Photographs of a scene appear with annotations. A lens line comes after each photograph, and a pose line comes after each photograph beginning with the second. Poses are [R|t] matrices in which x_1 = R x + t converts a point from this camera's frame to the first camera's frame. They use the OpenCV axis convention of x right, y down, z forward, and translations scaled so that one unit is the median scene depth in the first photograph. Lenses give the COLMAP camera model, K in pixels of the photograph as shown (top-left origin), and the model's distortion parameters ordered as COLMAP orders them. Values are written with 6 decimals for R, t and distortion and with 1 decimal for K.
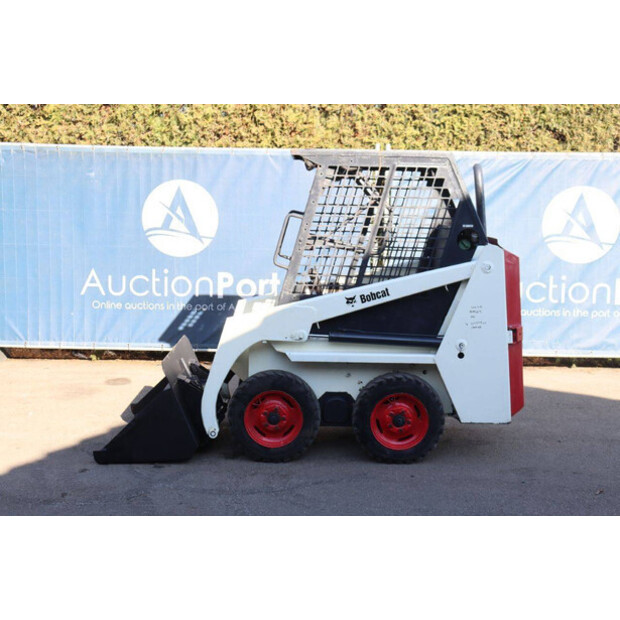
lens RADIAL K [[865.7, 0, 303.6], [0, 865.7, 305.5], [0, 0, 1]] dist [0.103100, 0.000000]
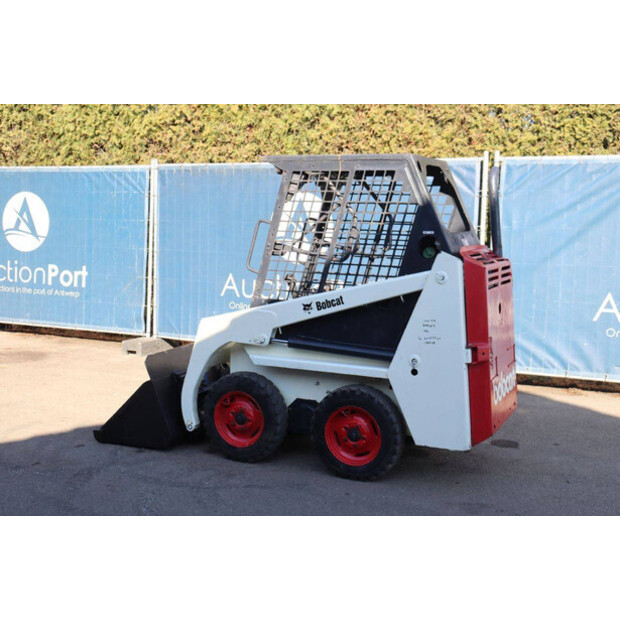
lens RADIAL K [[789.5, 0, 304.8], [0, 789.5, 308.8], [0, 0, 1]] dist [0.078884, 0.000000]
pose [[0.903731, 0.048172, -0.425381, 0.397496], [-0.051874, 0.998649, 0.002884, -0.005813], [0.424946, 0.019460, 0.905010, 0.171090]]
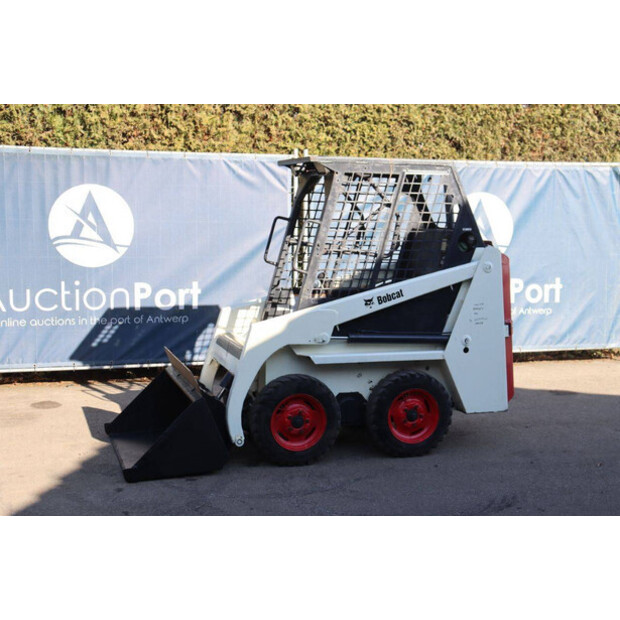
lens RADIAL K [[953.6, 0, 307.6], [0, 953.6, 307.6], [0, 0, 1]] dist [0.144766, 0.000000]
pose [[0.953518, -0.035638, 0.299222, -0.328184], [0.039909, 0.999170, -0.008174, 0.006415], [-0.298682, 0.019735, 0.954149, -0.062674]]
